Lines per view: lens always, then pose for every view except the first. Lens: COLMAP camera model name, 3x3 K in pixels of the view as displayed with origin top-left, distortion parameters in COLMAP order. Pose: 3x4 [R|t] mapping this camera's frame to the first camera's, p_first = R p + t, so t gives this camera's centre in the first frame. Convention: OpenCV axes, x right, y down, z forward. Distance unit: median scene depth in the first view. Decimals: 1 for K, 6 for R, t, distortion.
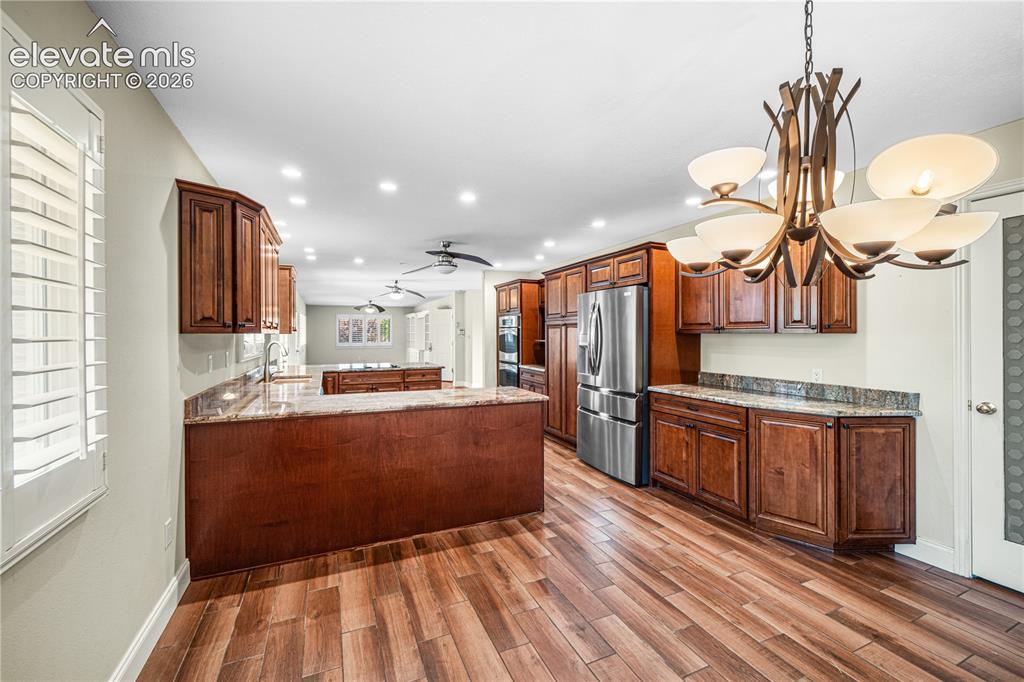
lens RADIAL K [[412.0, 0, 509.1], [0, 412.0, 335.7], [0, 0, 1]] dist [0.001187, 0.000089]
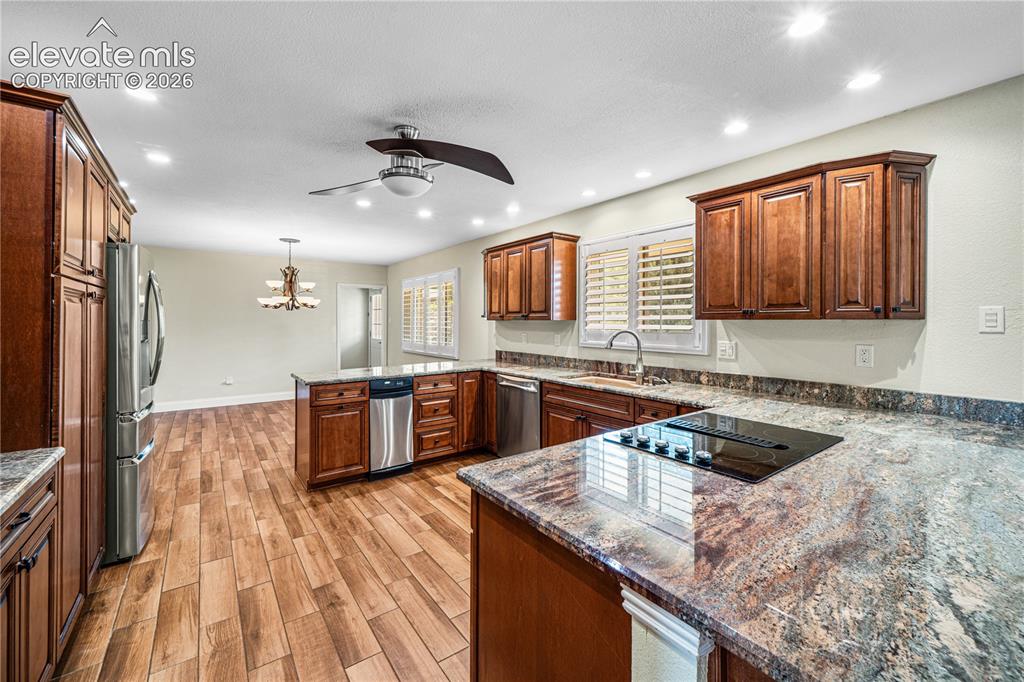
lens RADIAL K [[417.8, 0, 509.6], [0, 417.8, 320.6], [0, 0, 1]] dist [0.001290, -0.000410]
pose [[-0.976451, 0.000443, -0.215739, -0.279185], [-0.000195, 0.999996, 0.002936, -0.007984], [0.215739, 0.002909, -0.976447, 2.505792]]
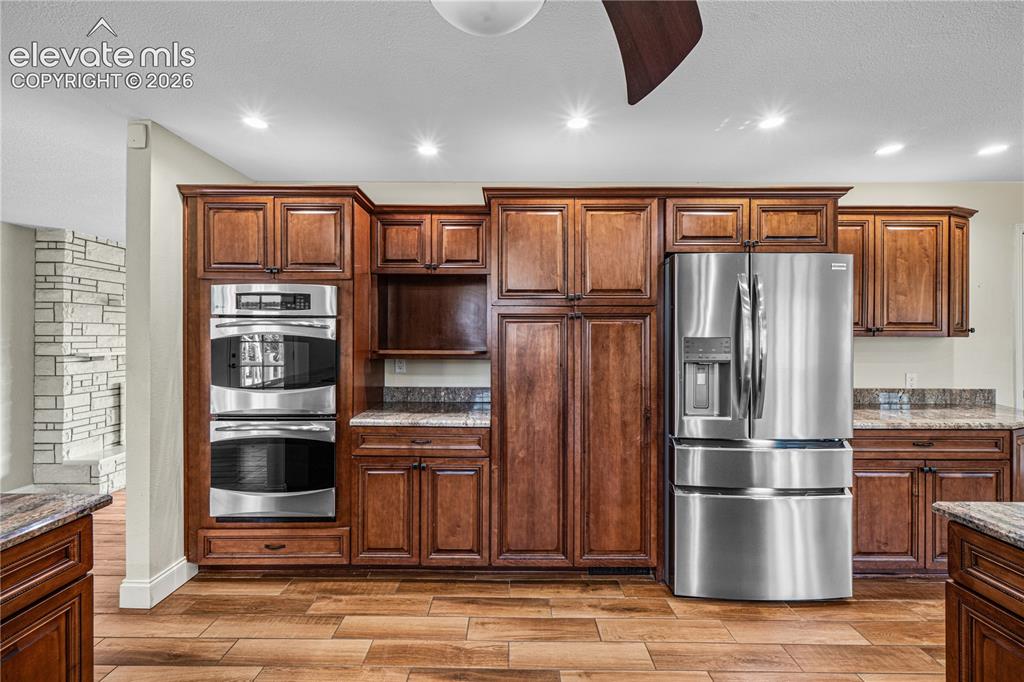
lens RADIAL K [[412.0, 0, 509.1], [0, 412.0, 335.7], [0, 0, 1]] dist [0.001187, 0.000089]
pose [[0.406236, 0.003981, 0.913760, -0.538267], [0.000738, 0.999989, -0.004685, -0.004860], [-0.913768, 0.002577, 0.406228, 1.520447]]
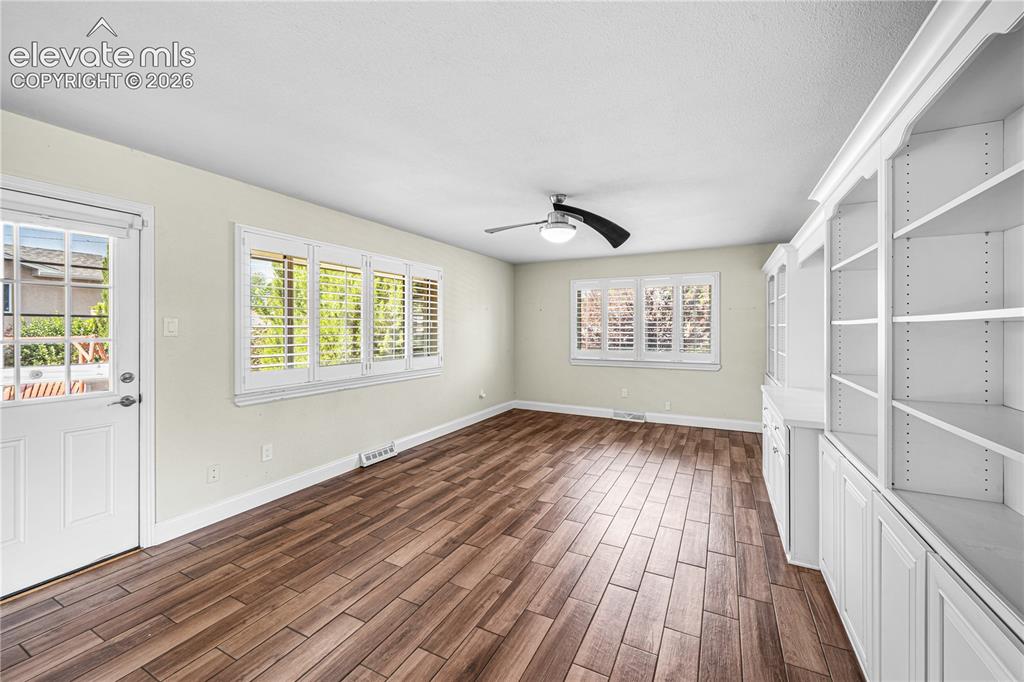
lens RADIAL K [[417.0, 0, 506.3], [0, 417.0, 327.0], [0, 0, 1]] dist [0.002630, 0.000094]
pose [[0.626161, 0.002127, -0.779691, -0.727667], [-0.006641, 0.999975, -0.002605, -0.022374], [0.779665, 0.006809, 0.626159, 3.724967]]
